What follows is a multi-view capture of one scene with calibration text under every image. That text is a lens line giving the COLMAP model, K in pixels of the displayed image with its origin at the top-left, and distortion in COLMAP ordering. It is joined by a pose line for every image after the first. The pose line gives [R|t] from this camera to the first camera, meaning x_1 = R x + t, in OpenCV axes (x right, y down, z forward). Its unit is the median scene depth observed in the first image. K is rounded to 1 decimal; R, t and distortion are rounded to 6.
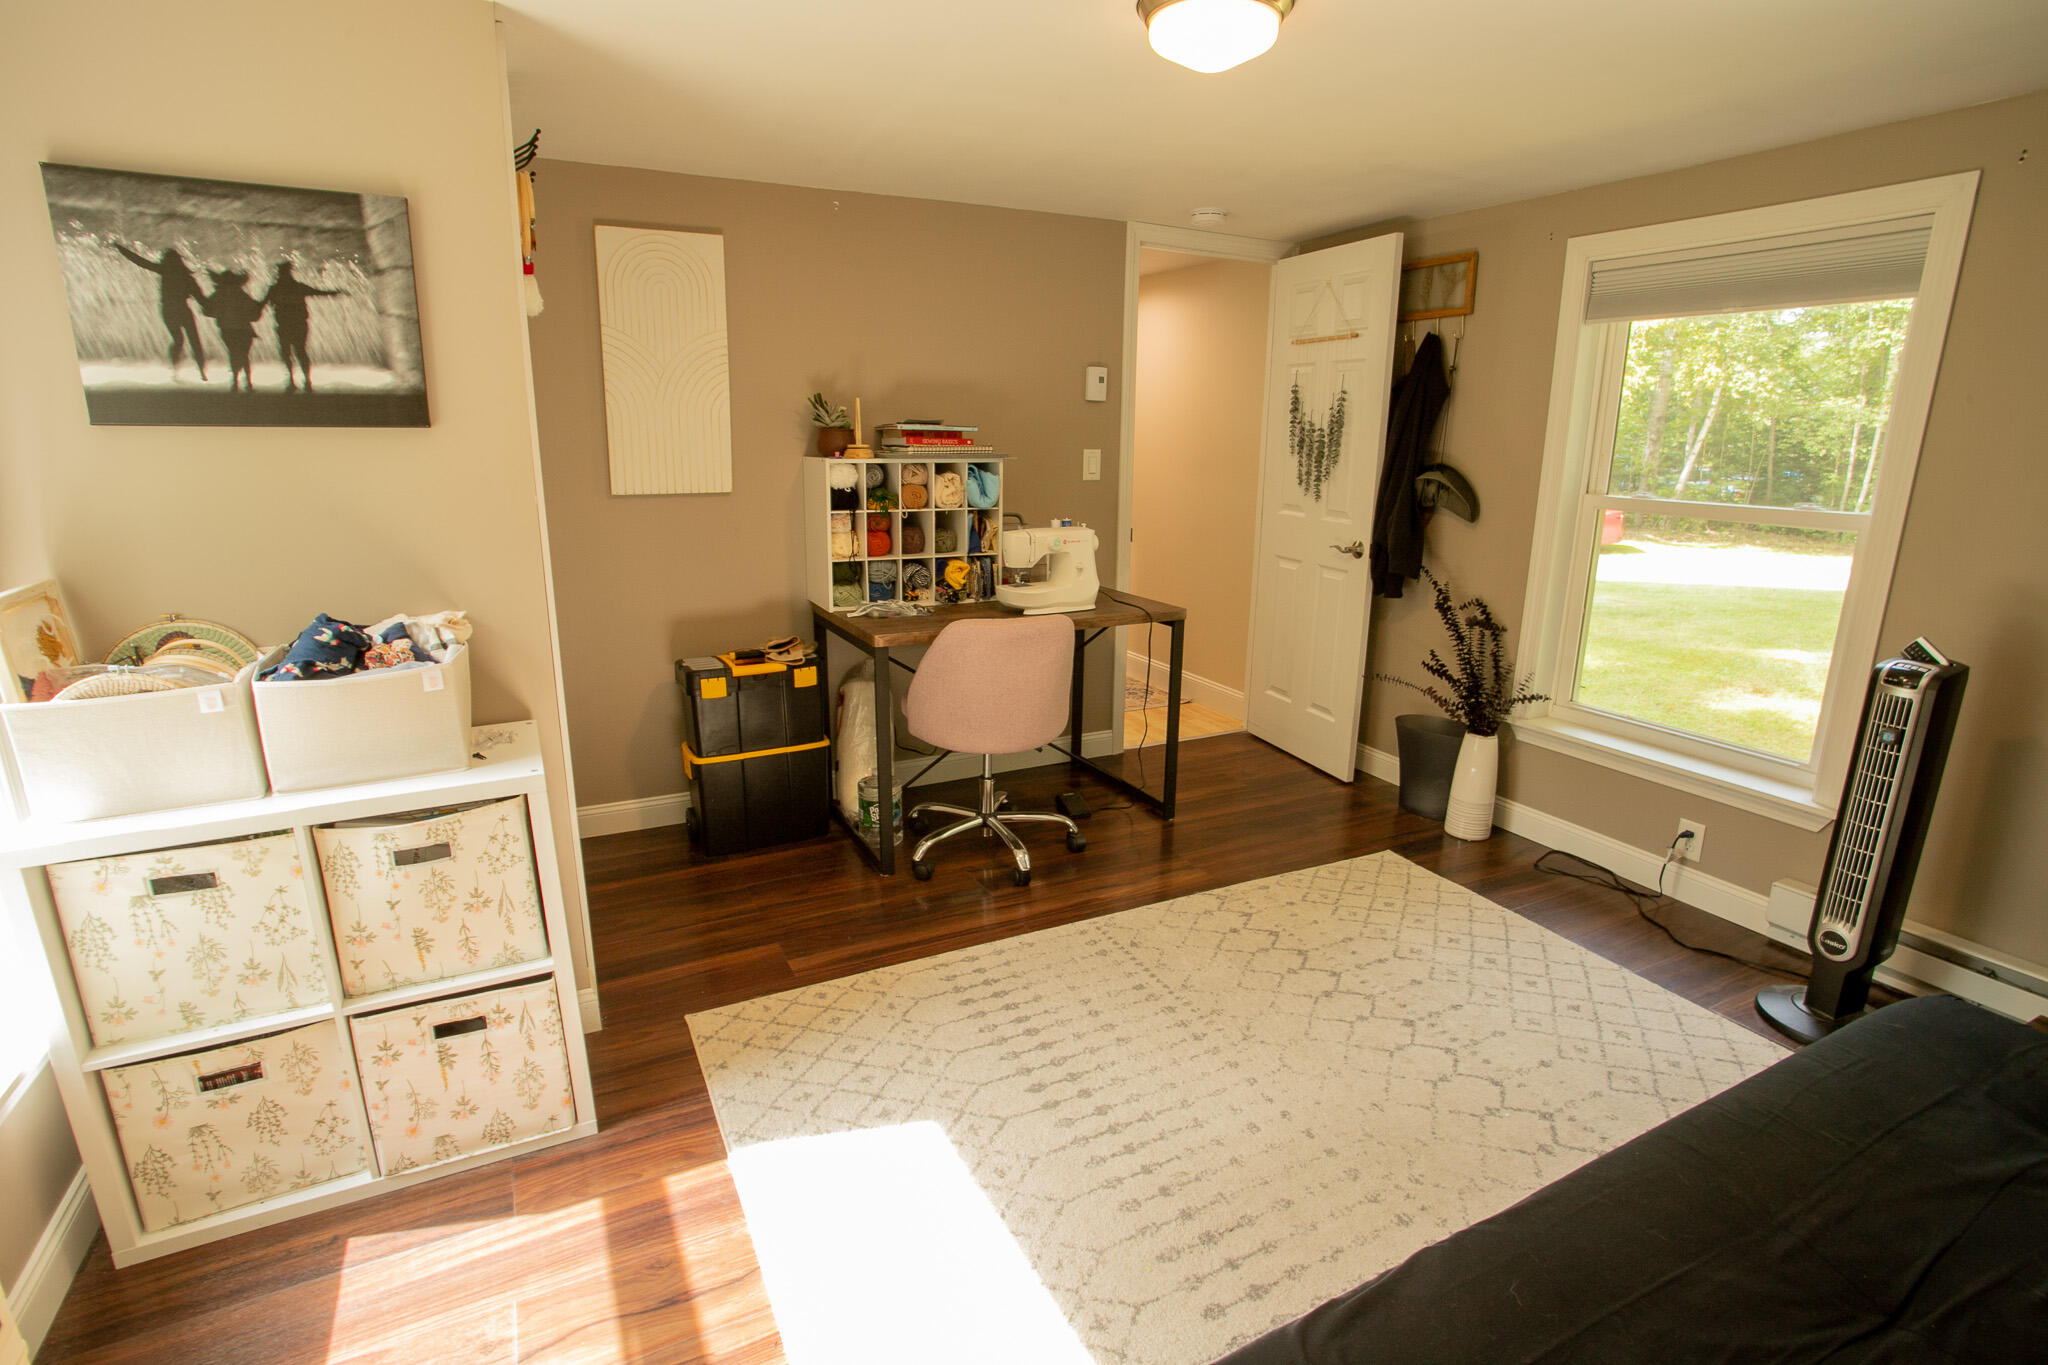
lens RADIAL K [[991.9, 0, 1018.9], [0, 991.9, 697.3], [0, 0, 1]] dist [-0.083522, 0.033641]
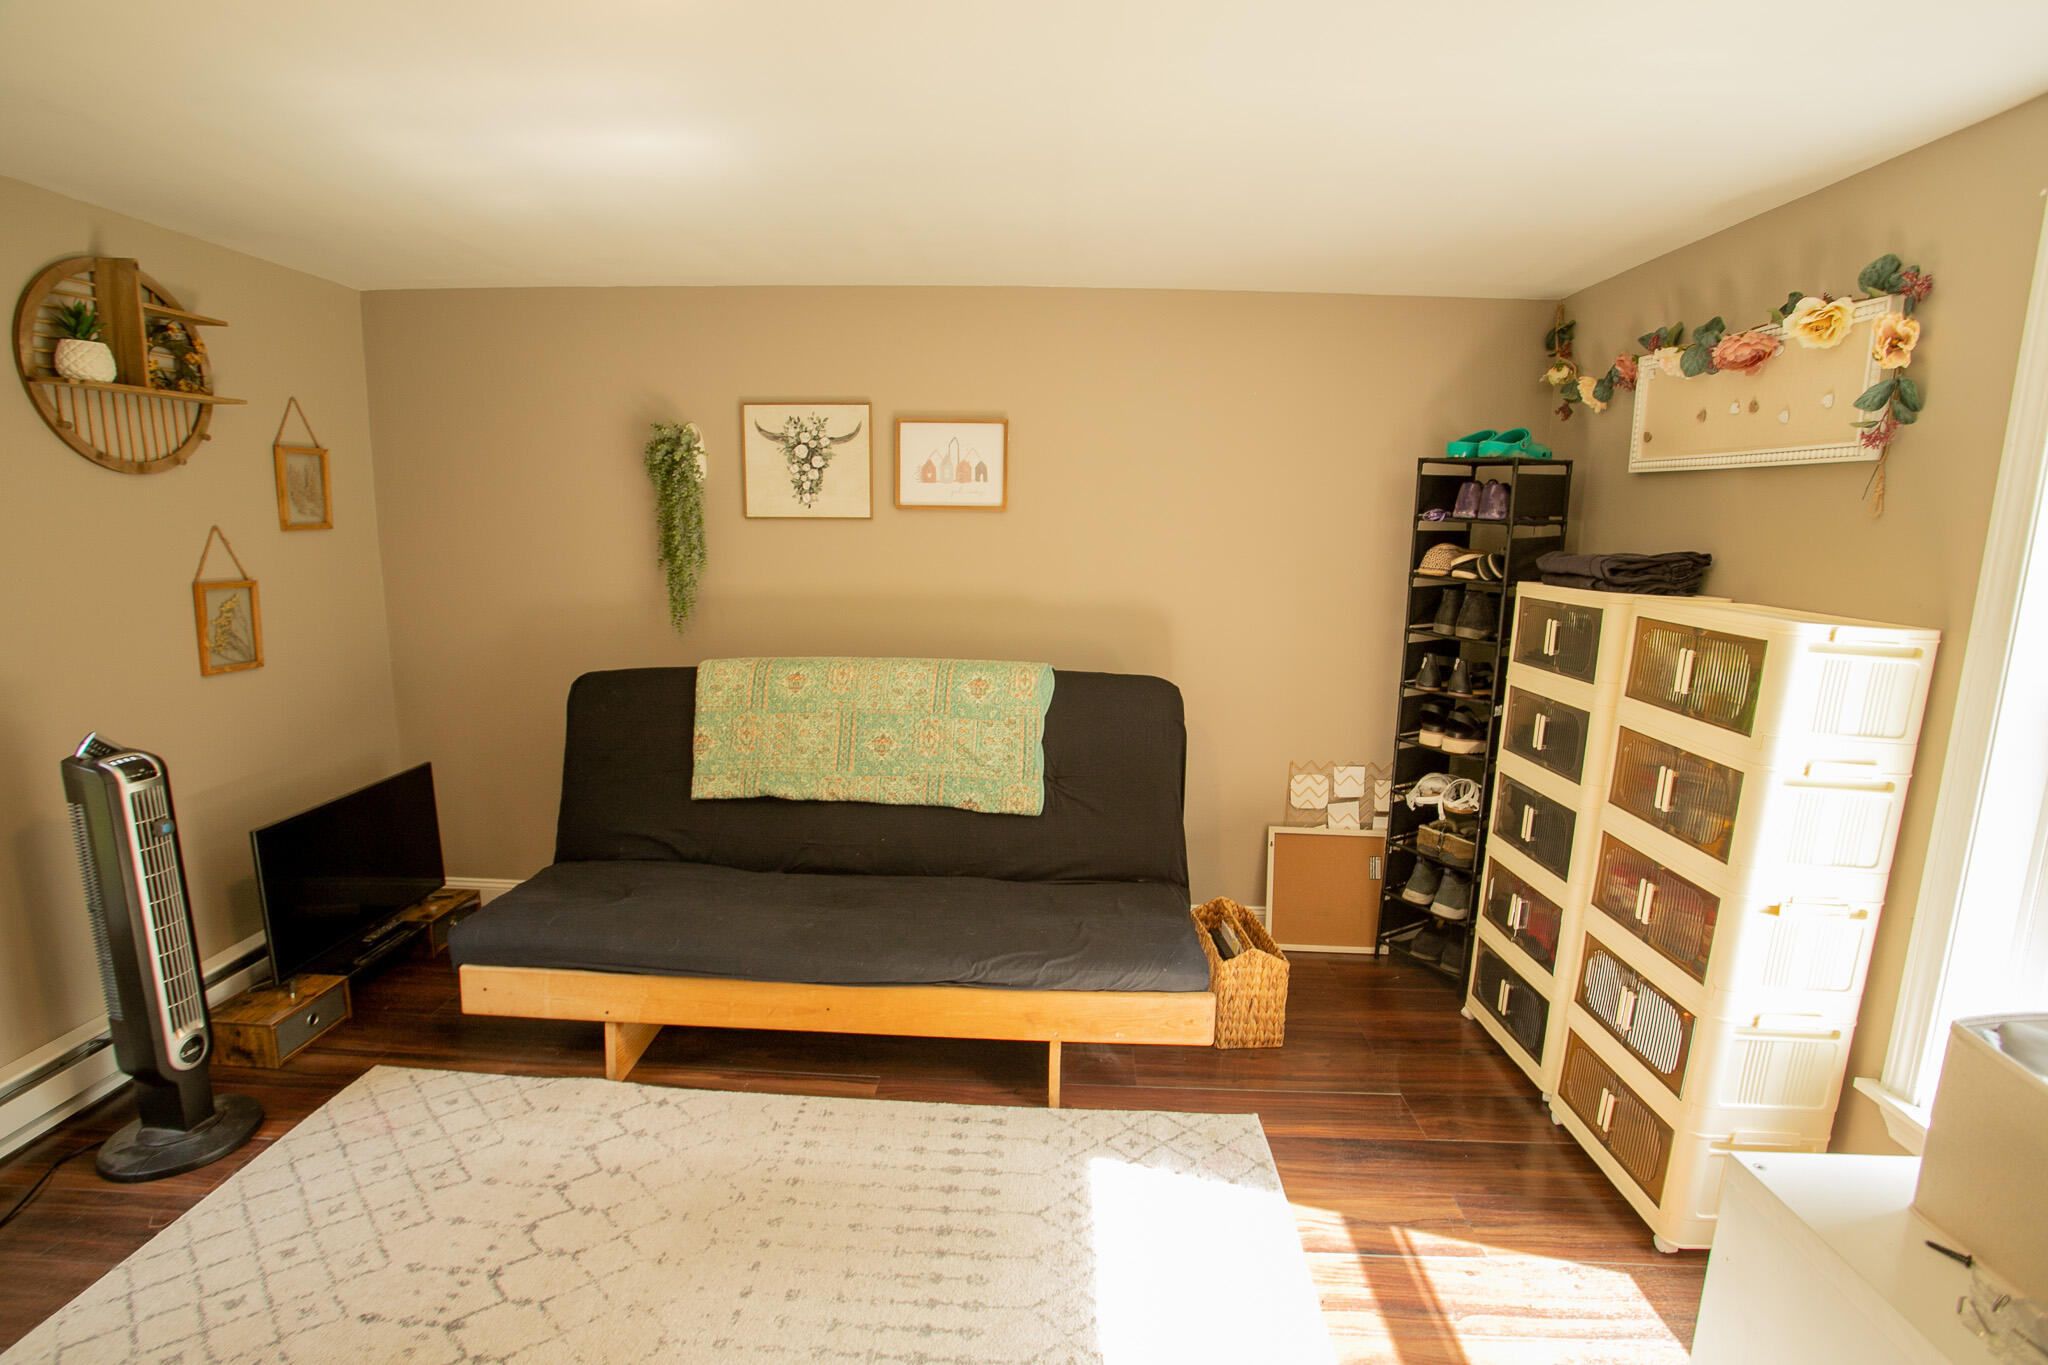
lens RADIAL K [[991.9, 0, 1018.9], [0, 991.9, 697.3], [0, 0, 1]] dist [-0.083522, 0.033641]
pose [[-0.870954, -0.111353, 0.478580, -0.296470], [0.107526, 0.907185, 0.406761, -0.387516], [-0.479455, 0.405730, -0.778143, 1.302175]]
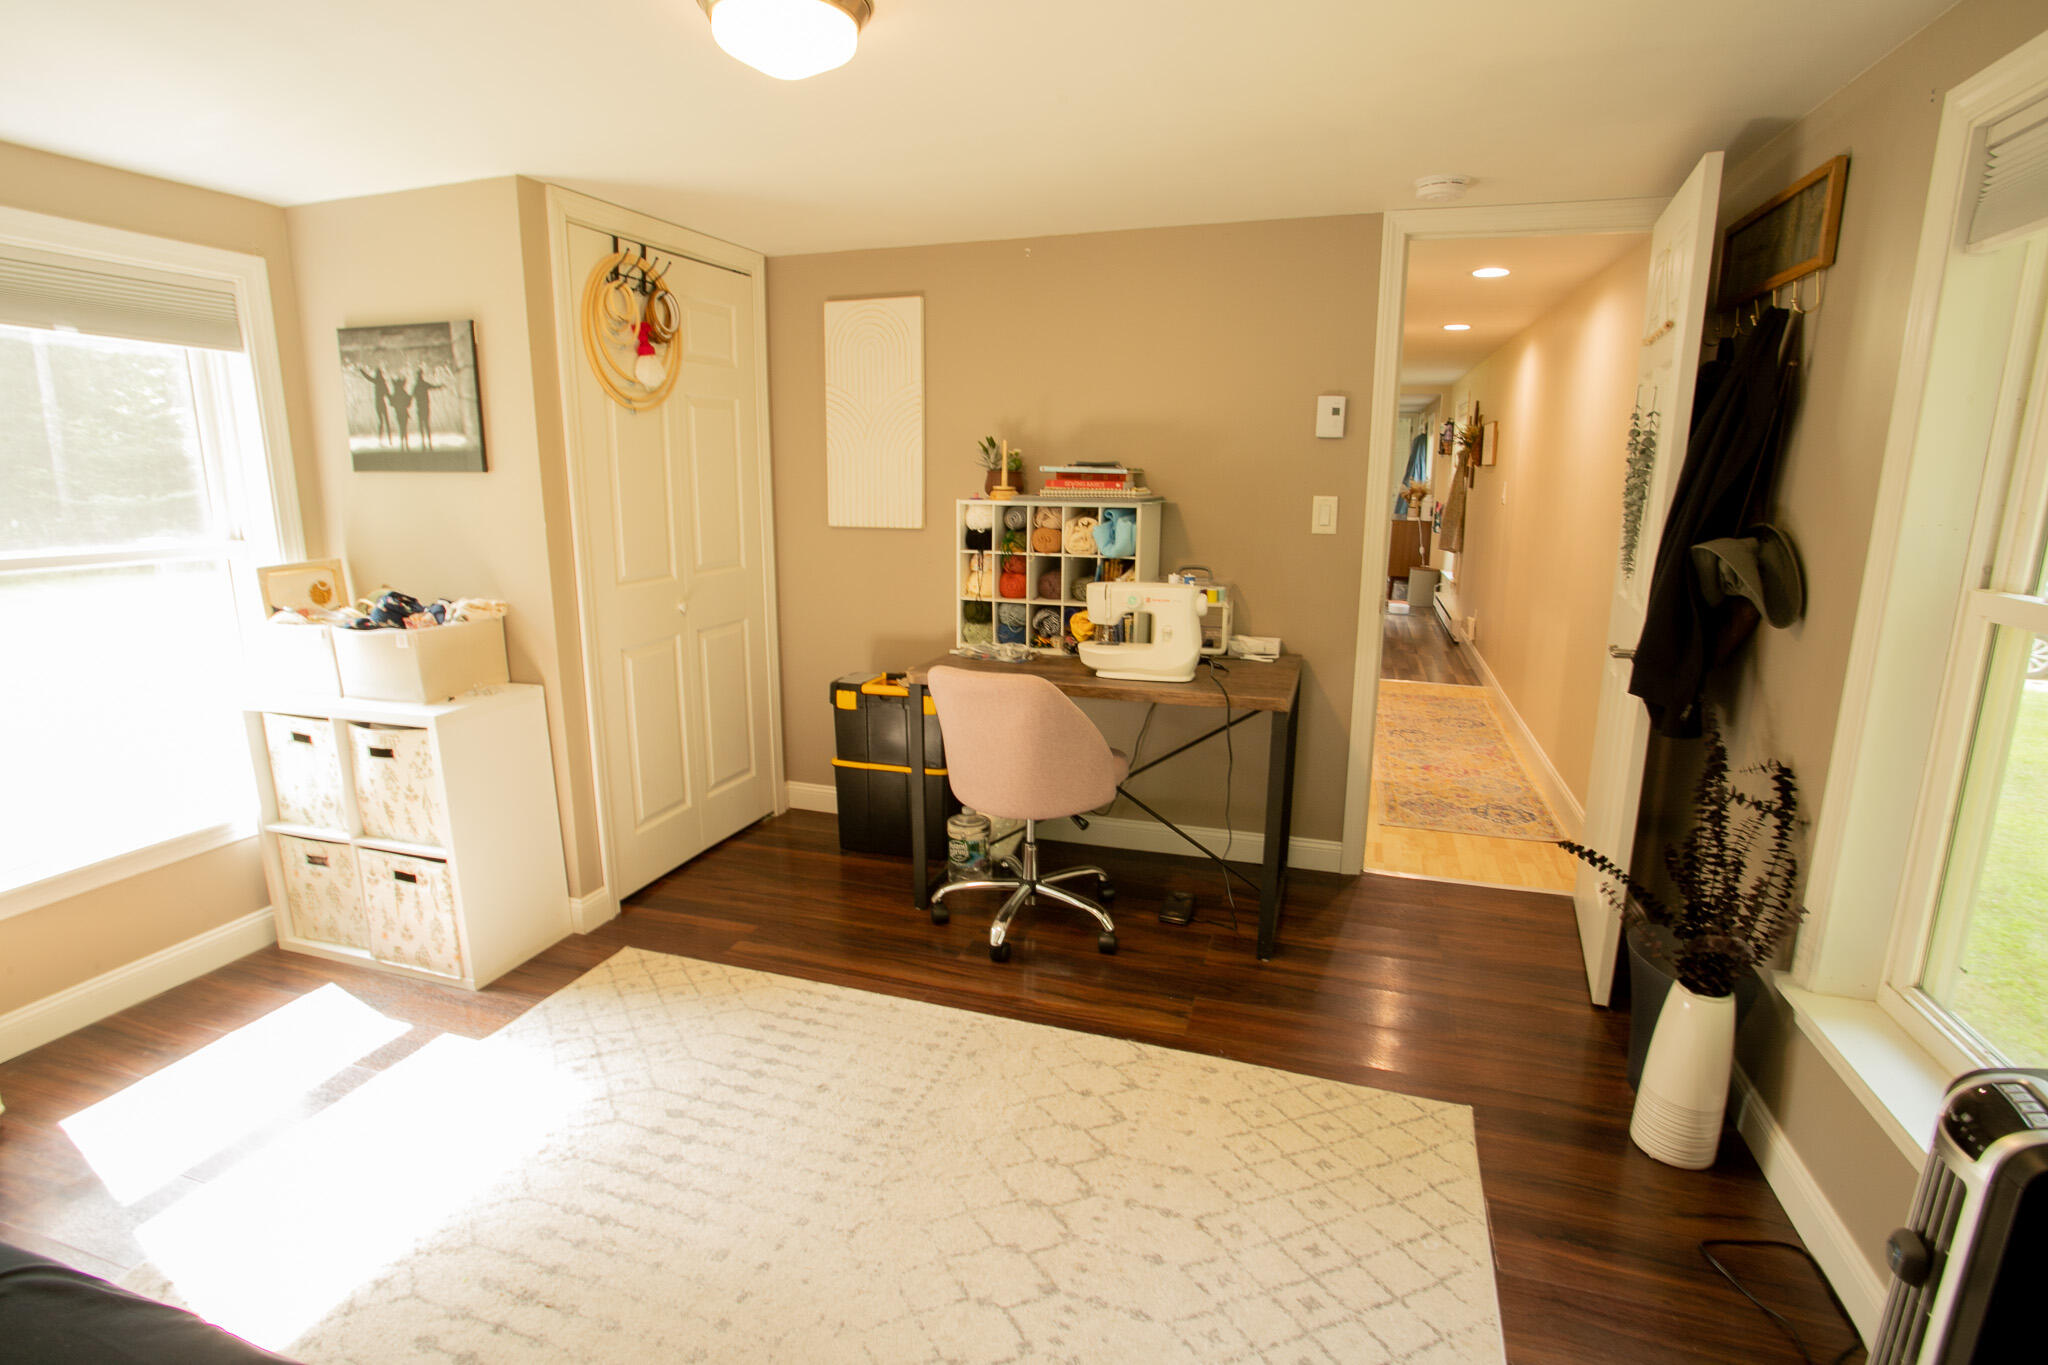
lens RADIAL K [[991.9, 0, 1018.9], [0, 991.9, 697.3], [0, 0, 1]] dist [-0.083522, 0.033641]
pose [[0.702852, 0.152652, -0.694764, 0.911509], [-0.181988, 0.982785, 0.031828, -0.124953], [0.687662, 0.104069, 0.718533, 0.480035]]
